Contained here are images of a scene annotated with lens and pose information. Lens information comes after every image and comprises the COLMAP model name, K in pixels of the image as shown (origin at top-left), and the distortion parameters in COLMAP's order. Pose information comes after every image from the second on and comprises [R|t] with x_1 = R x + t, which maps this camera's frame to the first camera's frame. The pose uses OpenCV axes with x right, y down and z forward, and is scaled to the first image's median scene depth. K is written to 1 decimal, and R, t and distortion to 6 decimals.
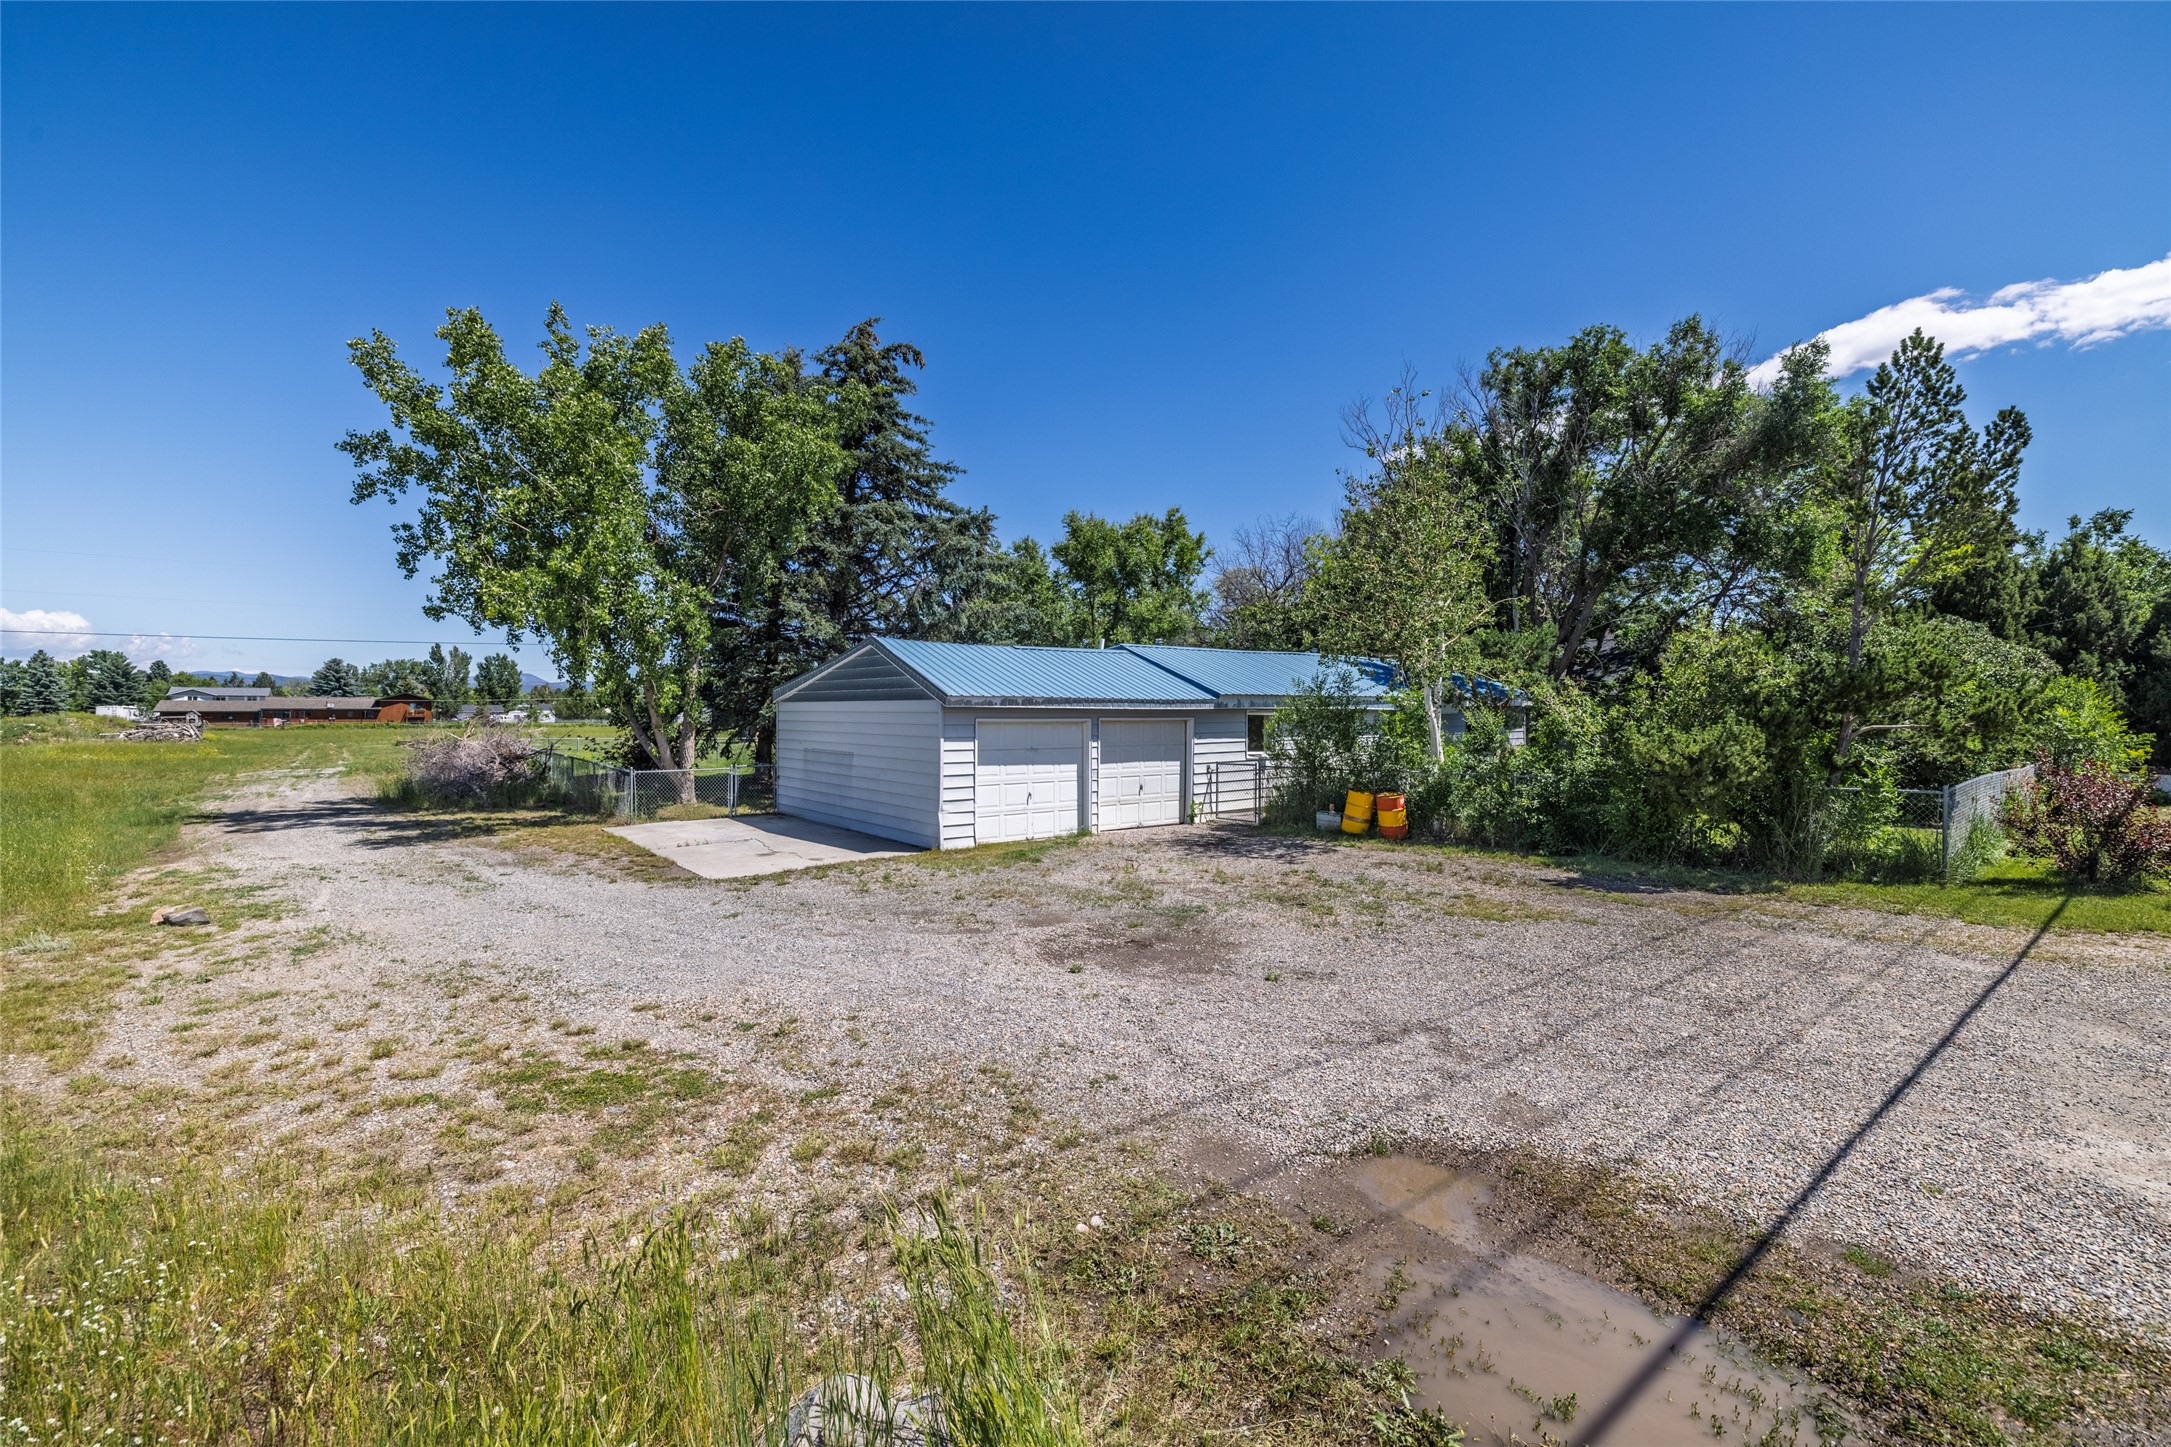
lens RADIAL K [[909.8, 0, 1092.7], [0, 909.8, 719.3], [0, 0, 1]] dist [-0.000376, 0.000697]
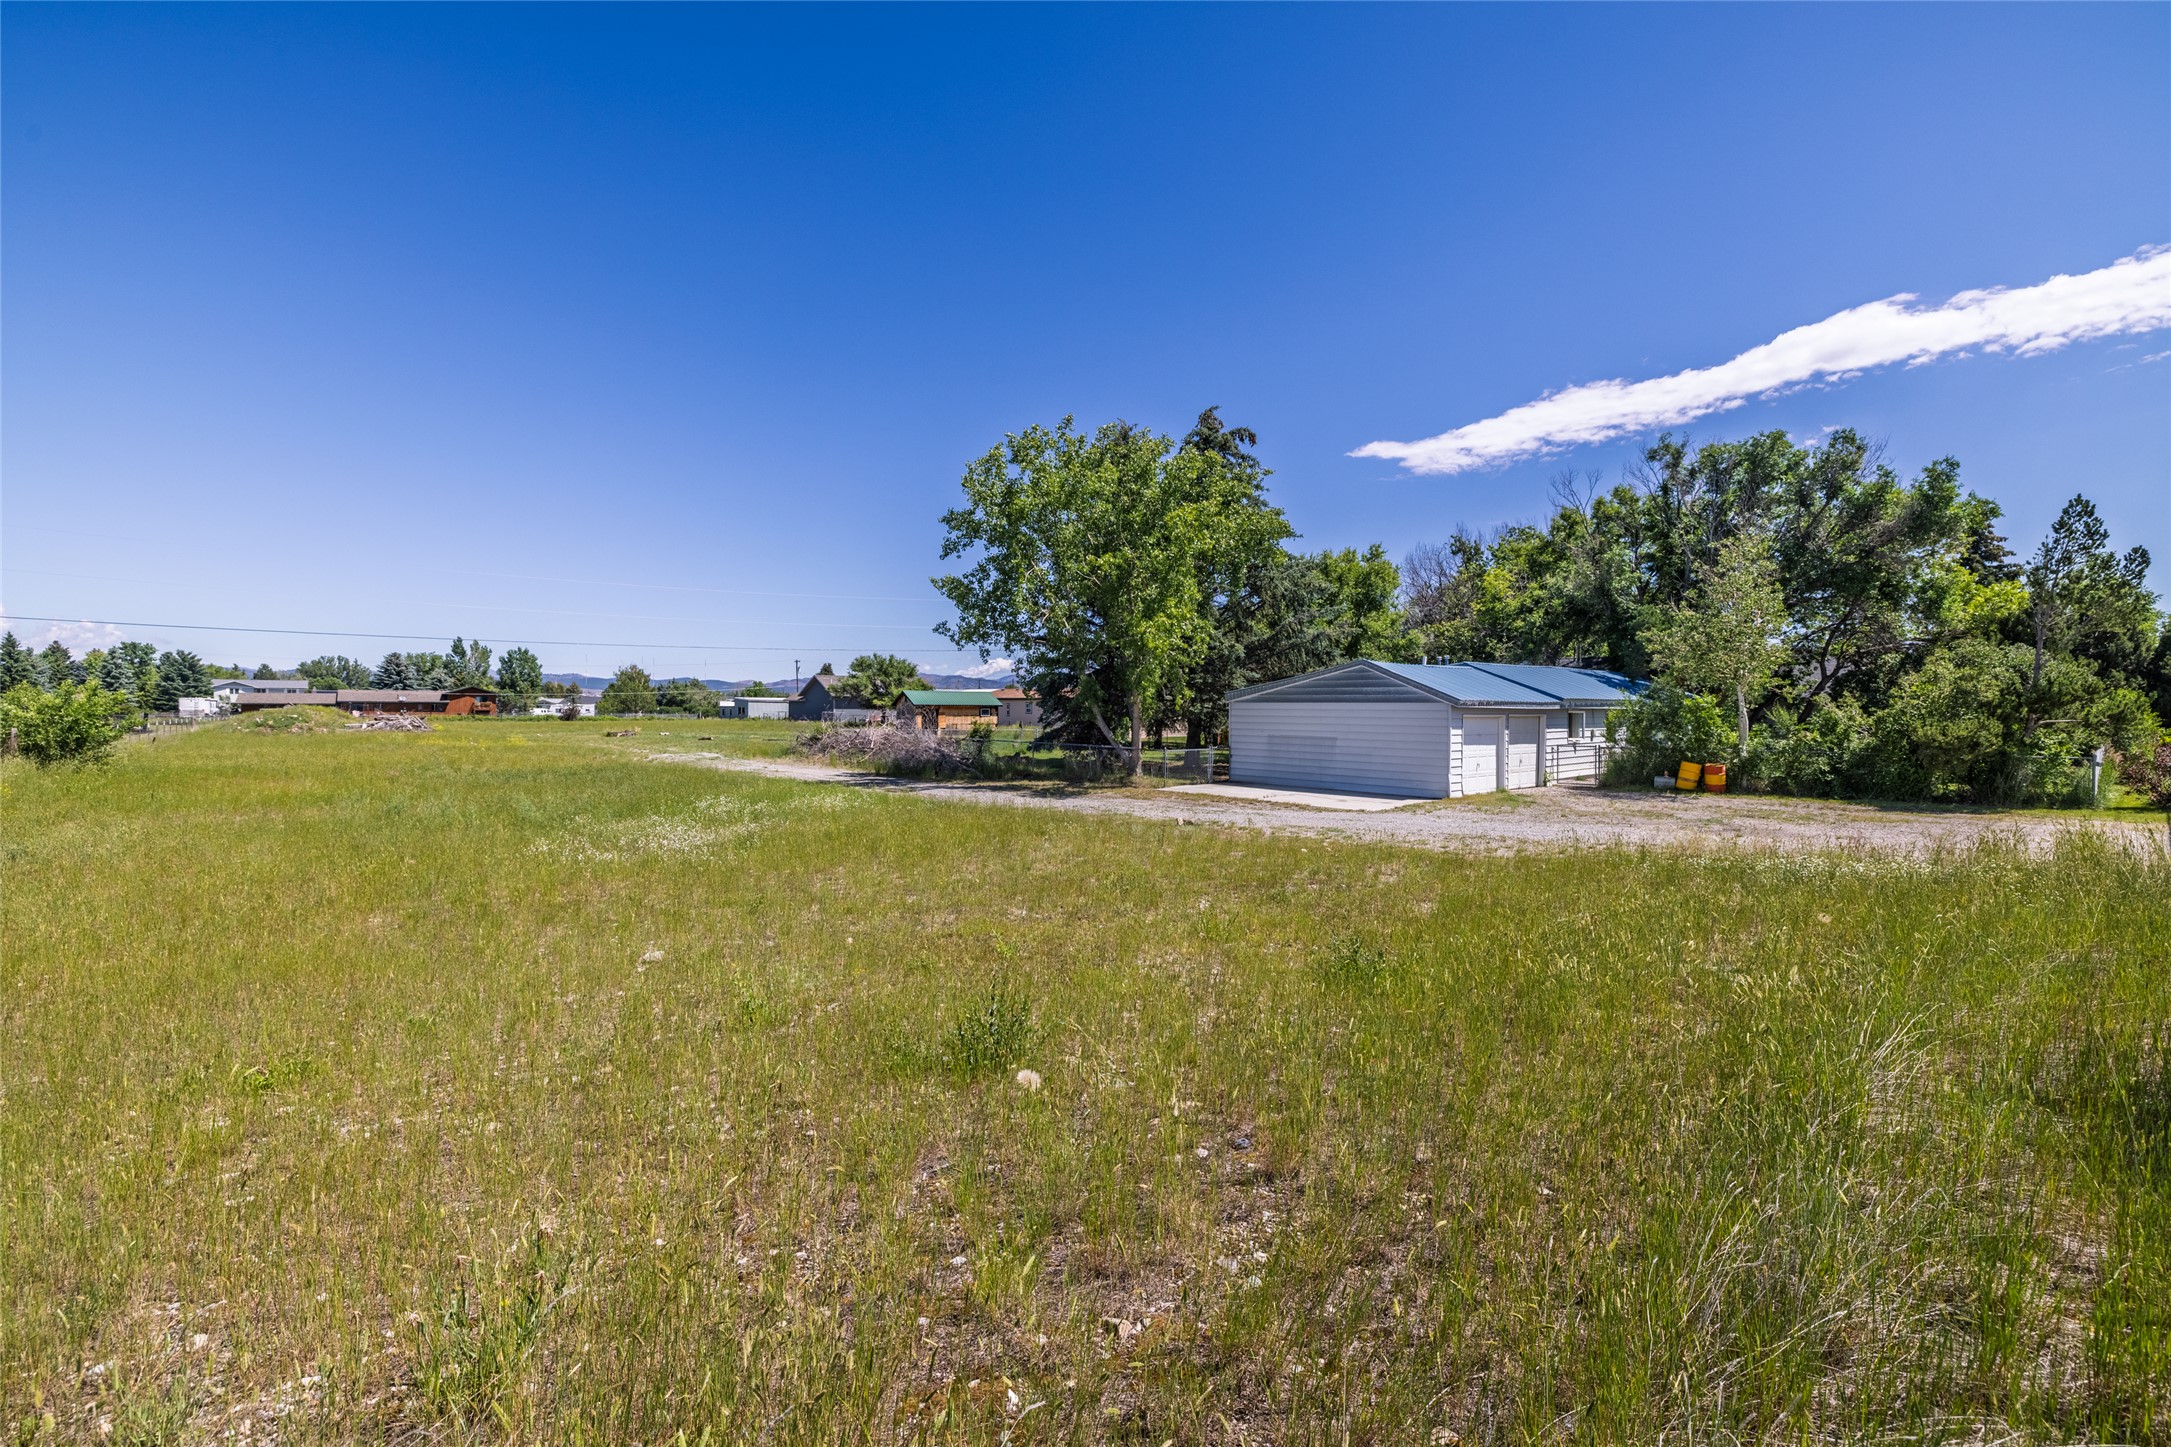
lens RADIAL K [[909.8, 0, 1080.3], [0, 909.8, 745.2], [0, 0, 1]] dist [-0.000376, 0.000697]
pose [[0.999572, 0.003248, 0.029078, -0.684298], [-0.004218, 0.999435, 0.033344, 0.001345], [-0.028953, -0.033452, 0.999021, -0.453905]]
